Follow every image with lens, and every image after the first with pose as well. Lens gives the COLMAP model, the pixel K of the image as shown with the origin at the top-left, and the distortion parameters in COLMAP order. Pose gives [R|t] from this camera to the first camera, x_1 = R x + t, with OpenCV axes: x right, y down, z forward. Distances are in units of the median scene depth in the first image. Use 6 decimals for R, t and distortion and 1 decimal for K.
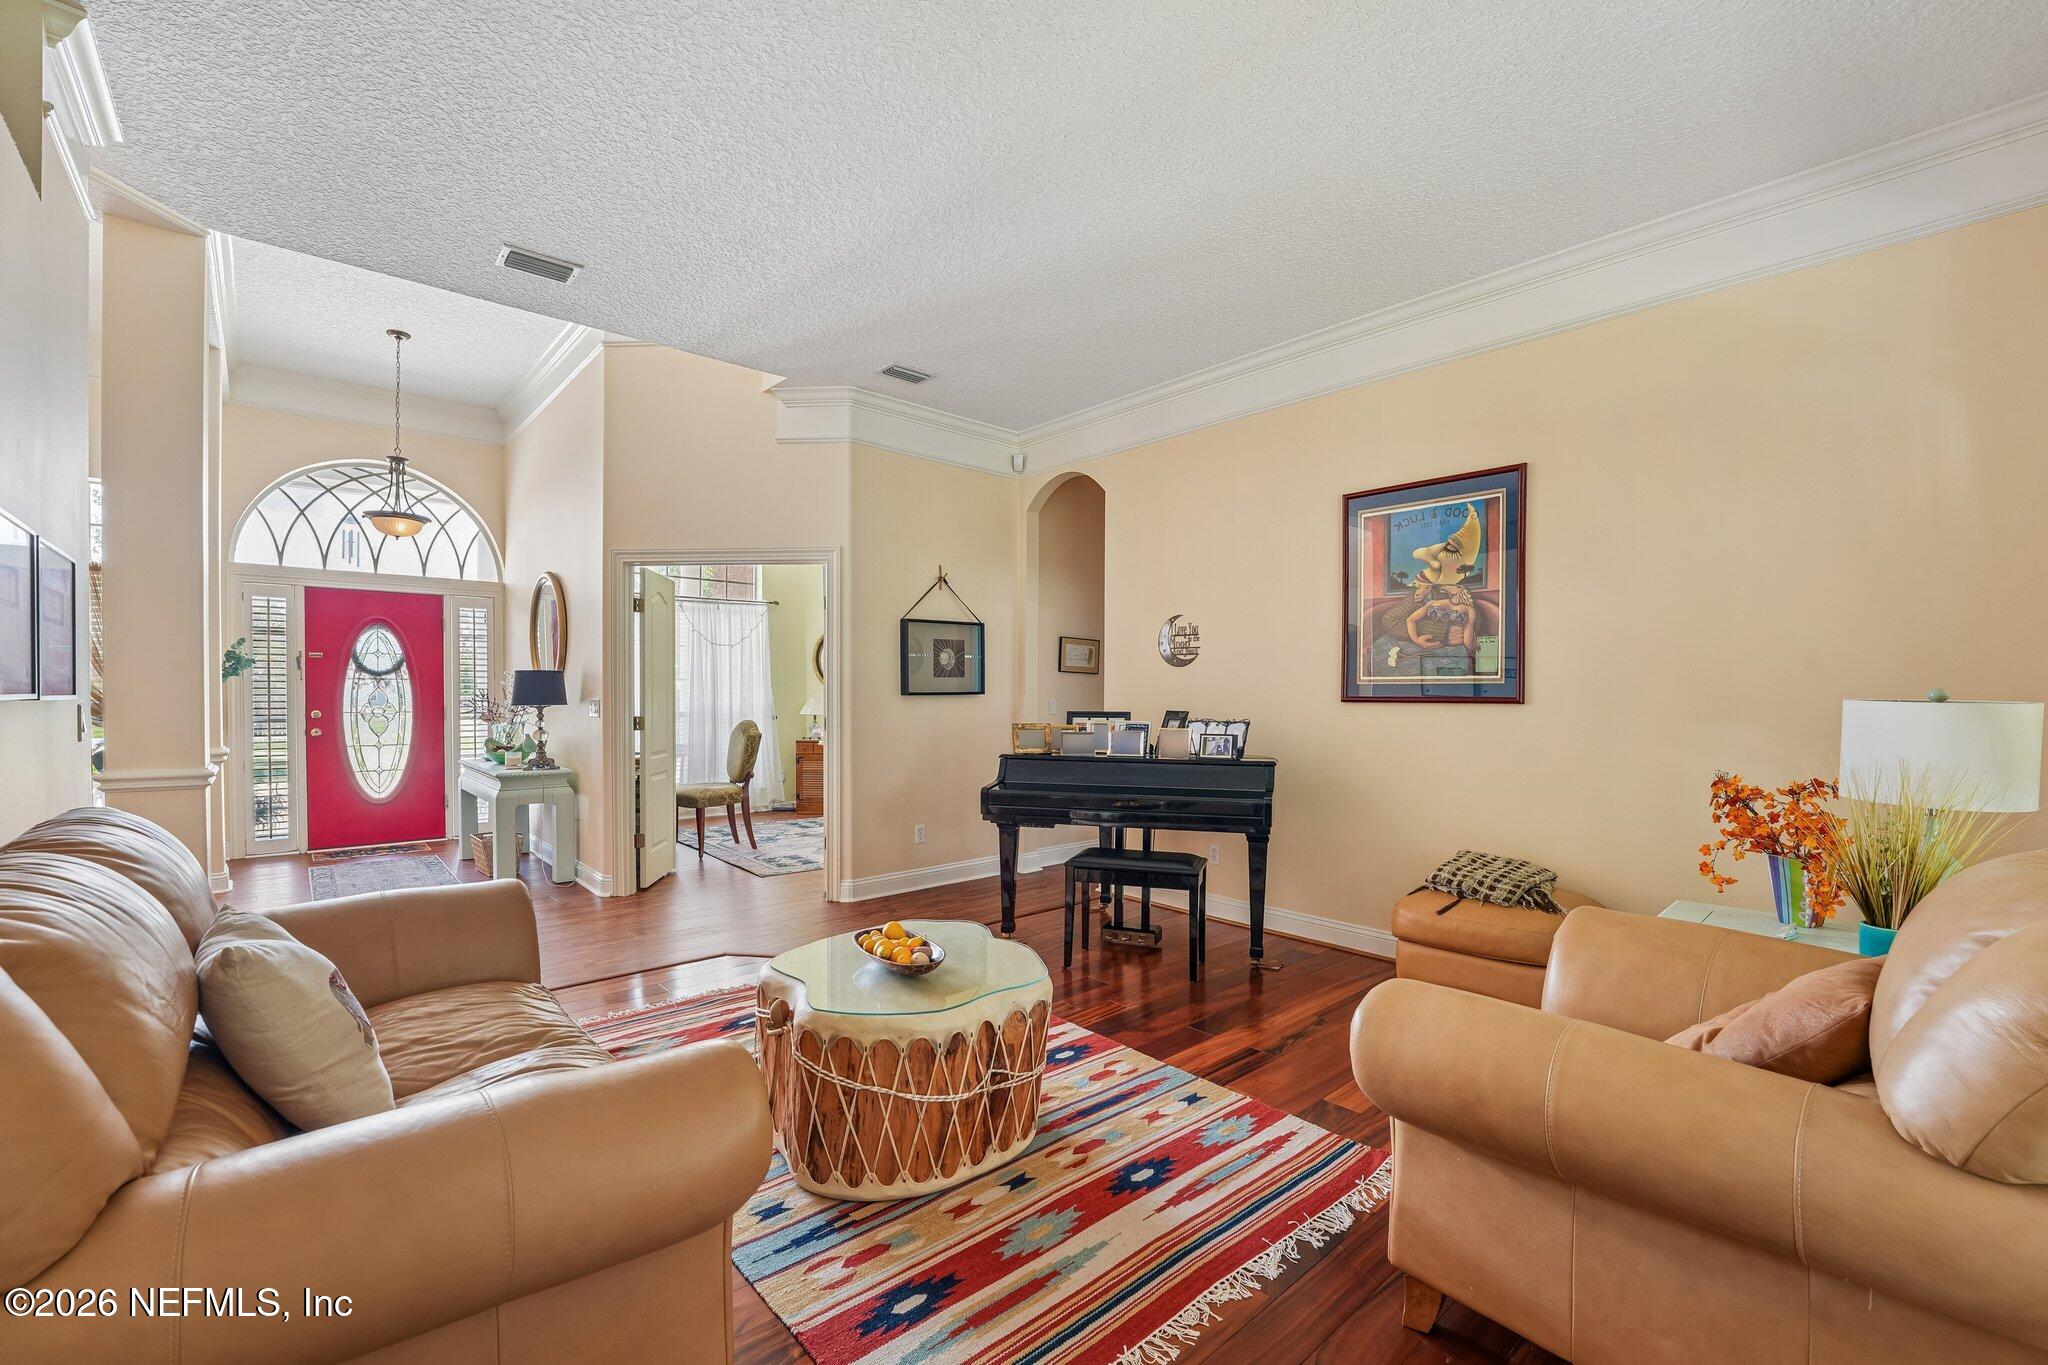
lens RADIAL K [[844.9, 0, 983.0], [0, 844.9, 709.0], [0, 0, 1]] dist [-0.027448, 0.005237]
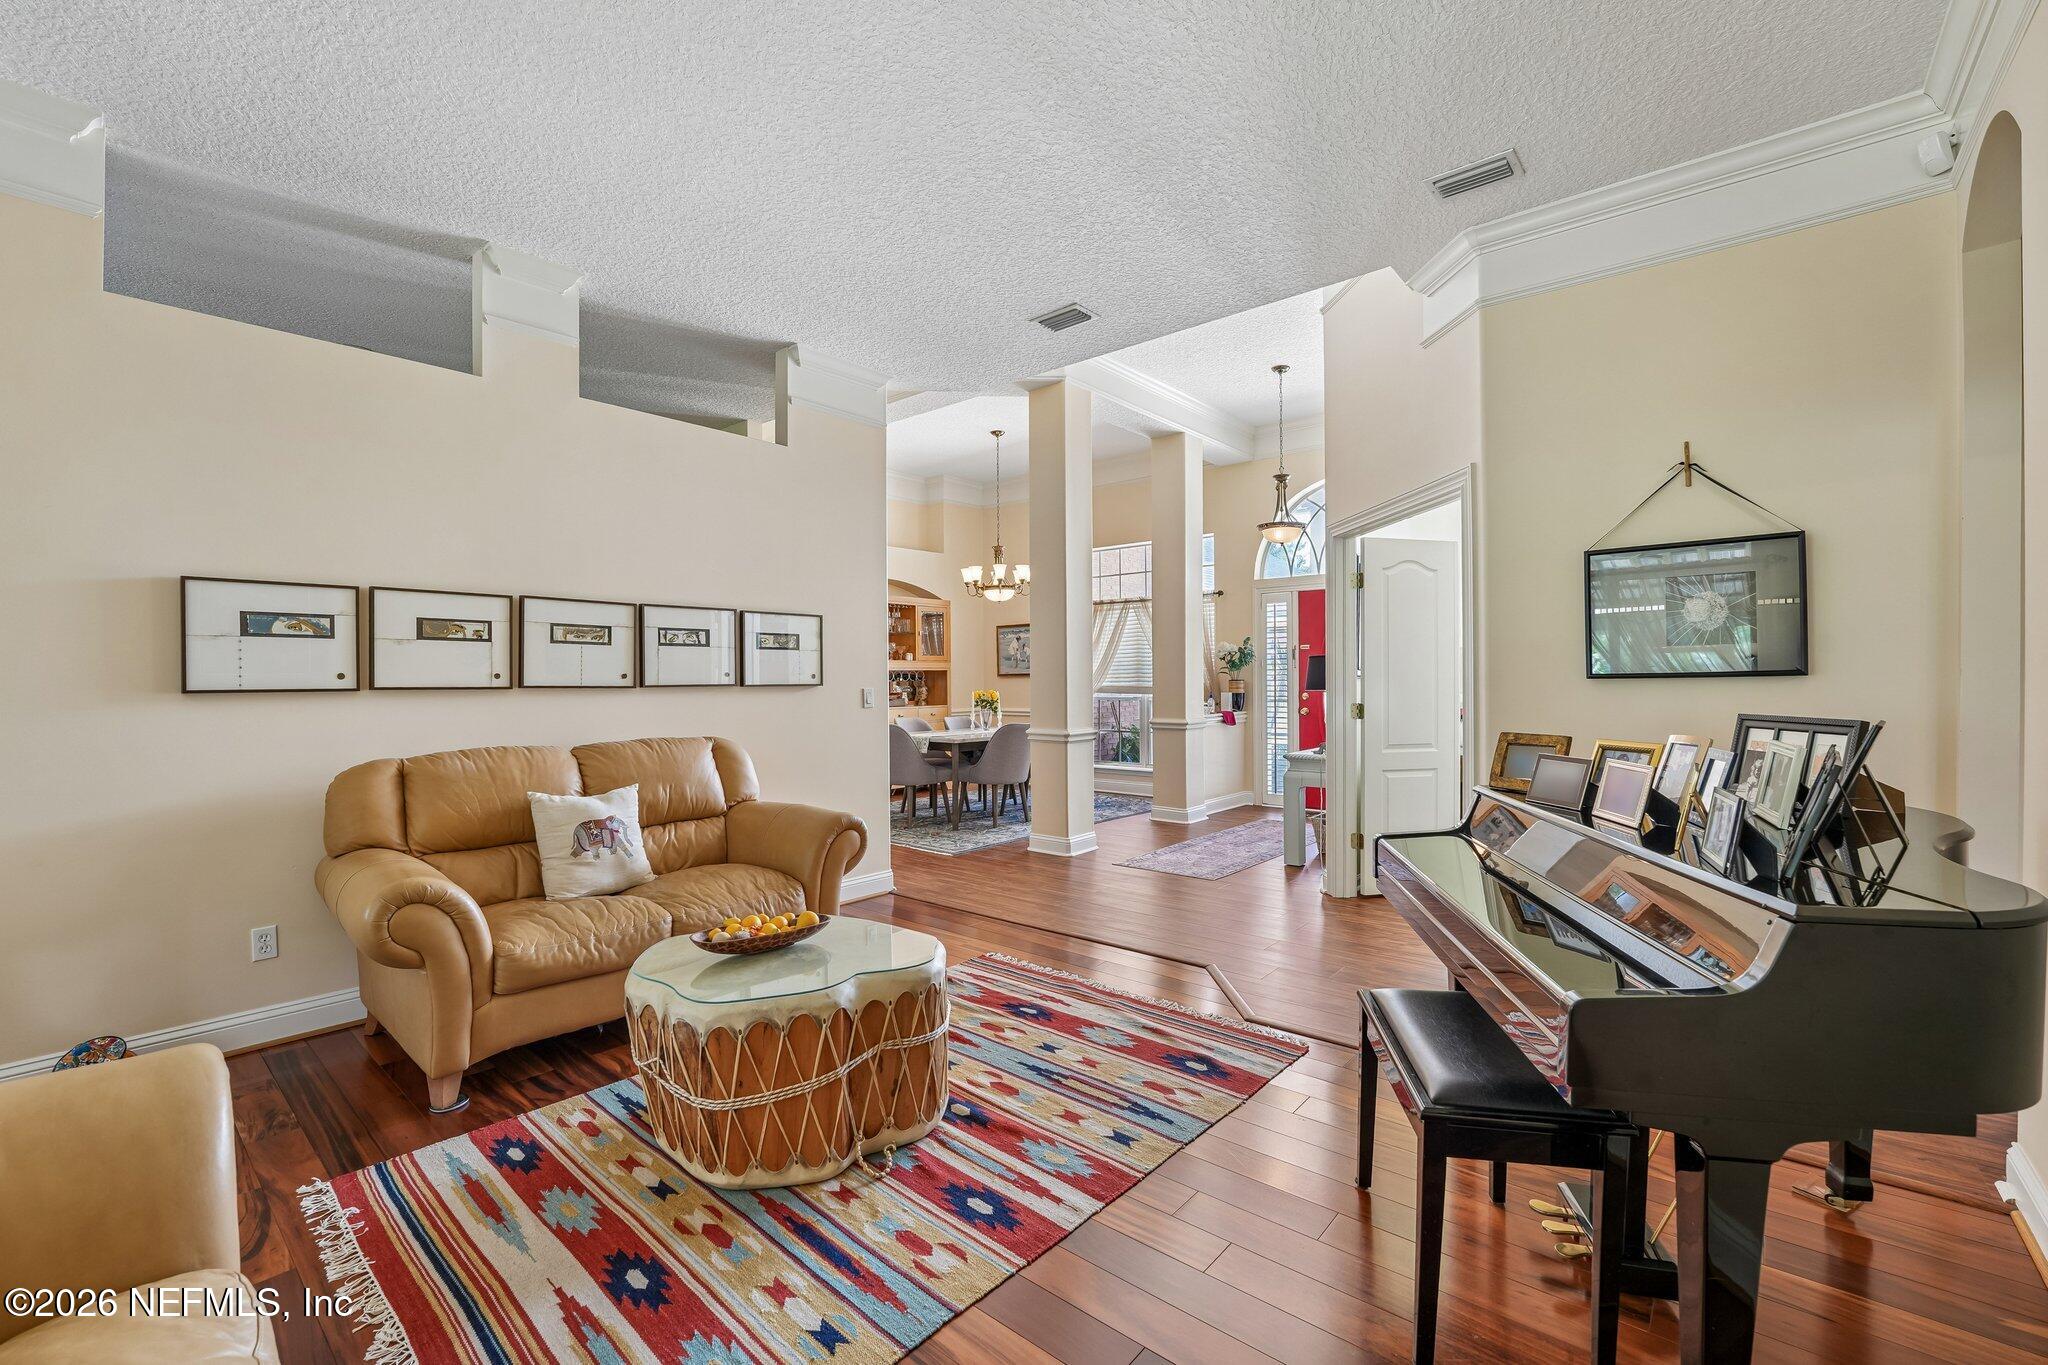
lens RADIAL K [[844.9, 0, 1022.4], [0, 844.9, 680.7], [0, 0, 1]] dist [-0.027448, 0.005237]
pose [[0.165501, -0.003791, -0.986202, 0.916054], [-0.008862, 0.999947, -0.005331, -0.016792], [0.986170, 0.009622, 0.165459, 1.079309]]
